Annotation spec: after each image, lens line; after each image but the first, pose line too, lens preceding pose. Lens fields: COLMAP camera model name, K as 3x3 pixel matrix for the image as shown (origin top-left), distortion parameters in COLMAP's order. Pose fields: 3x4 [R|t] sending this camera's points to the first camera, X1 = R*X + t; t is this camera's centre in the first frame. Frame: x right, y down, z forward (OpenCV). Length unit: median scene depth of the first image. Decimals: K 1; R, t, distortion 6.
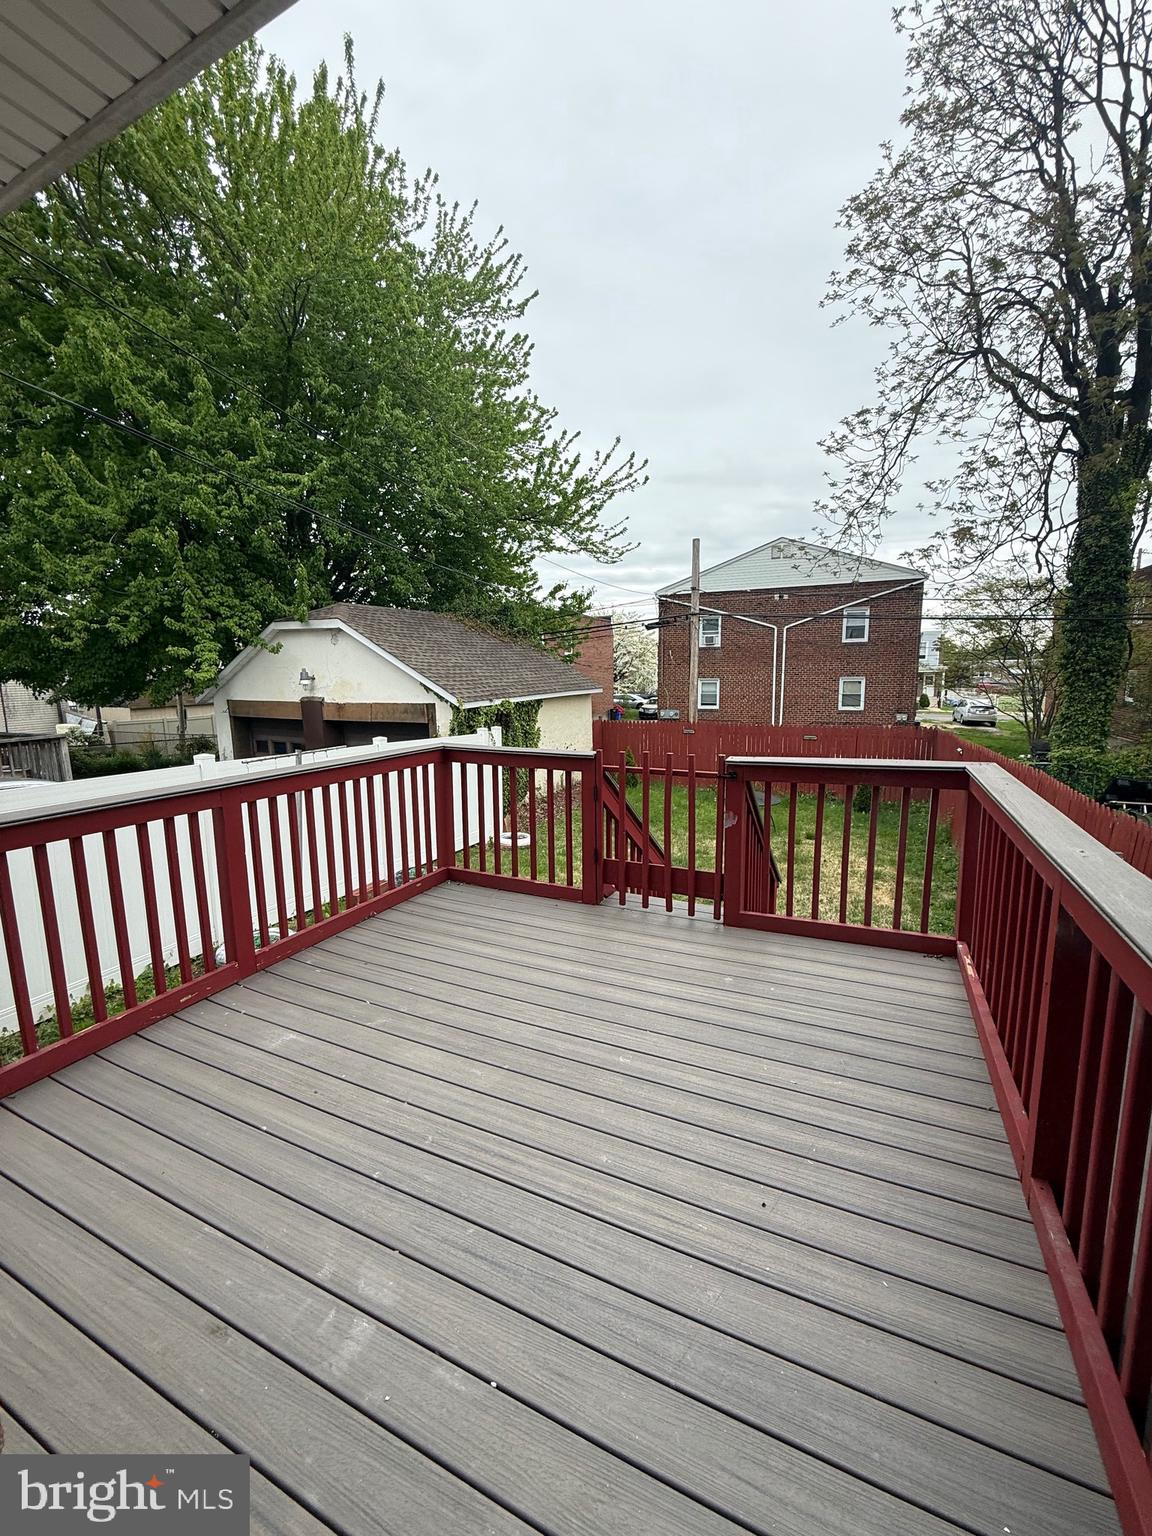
lens RADIAL K [[609.3, 0, 572.0], [0, 609.3, 766.7], [0, 0, 1]] dist [-0.000724, -0.000518]
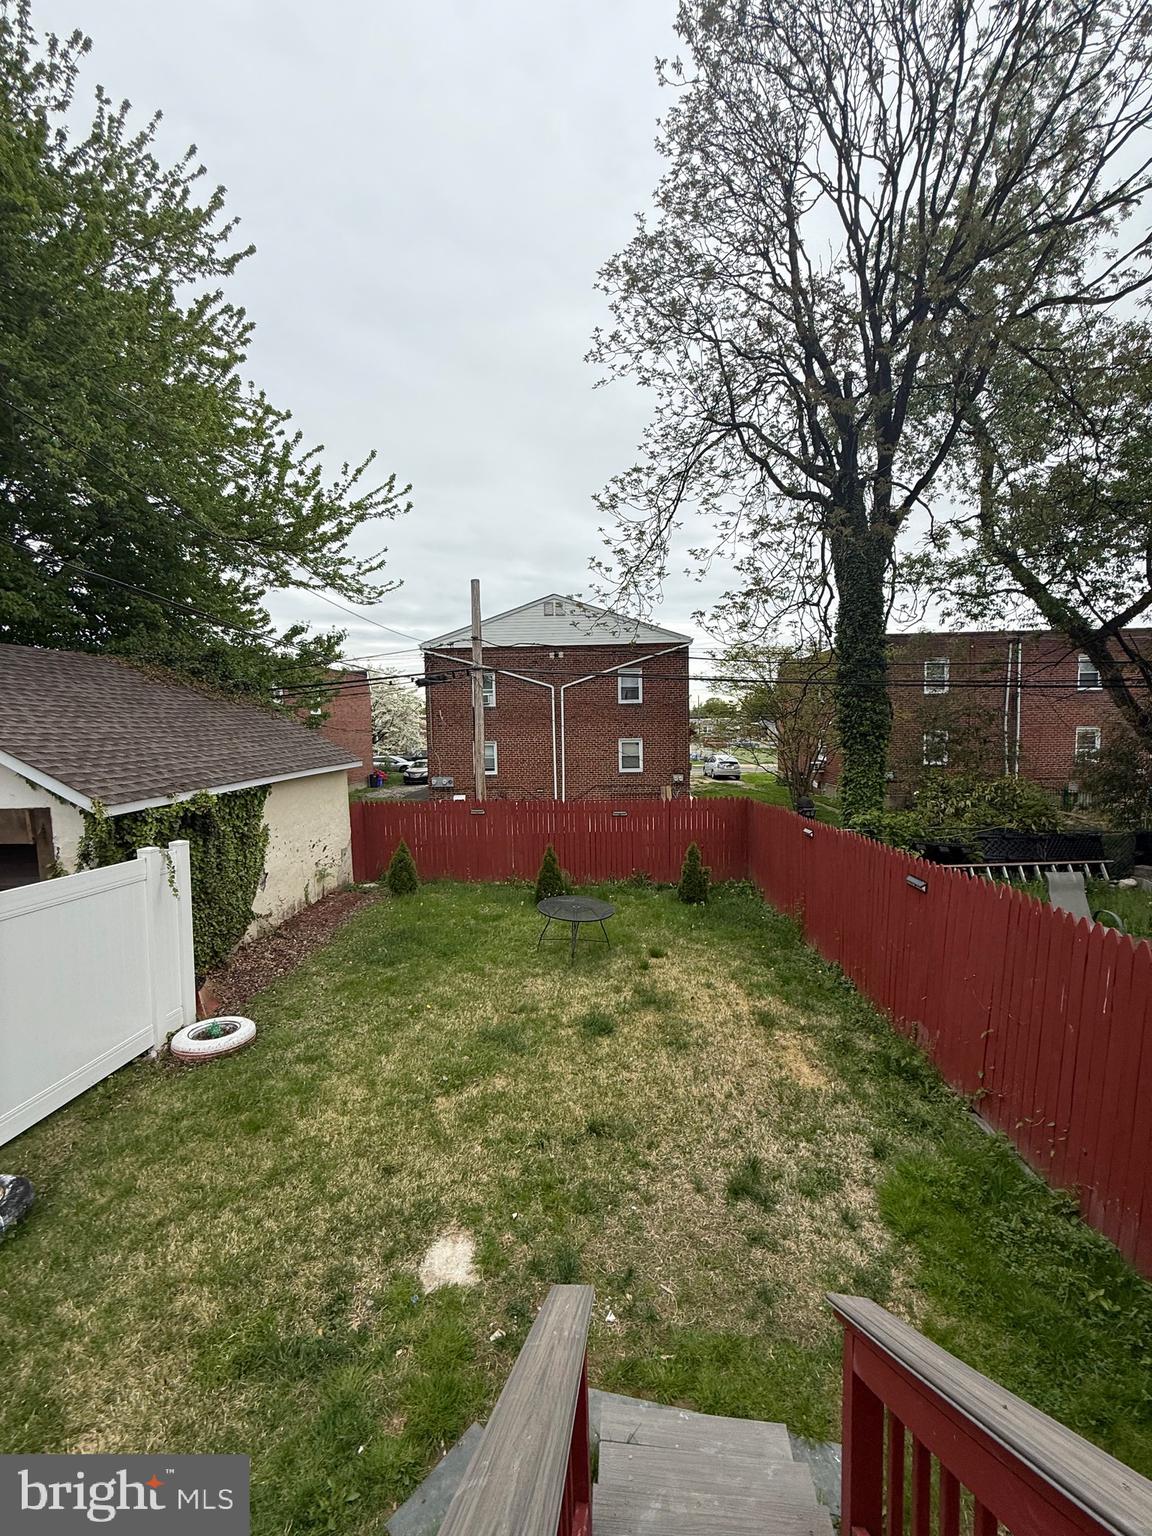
lens RADIAL K [[609.3, 0, 572.0], [0, 609.3, 766.7], [0, 0, 1]] dist [-0.000724, -0.000518]
pose [[0.926209, -0.029422, 0.375862, 0.005729], [0.064071, 0.994732, -0.080017, -0.039772], [-0.371527, 0.098195, 0.923215, 0.182544]]
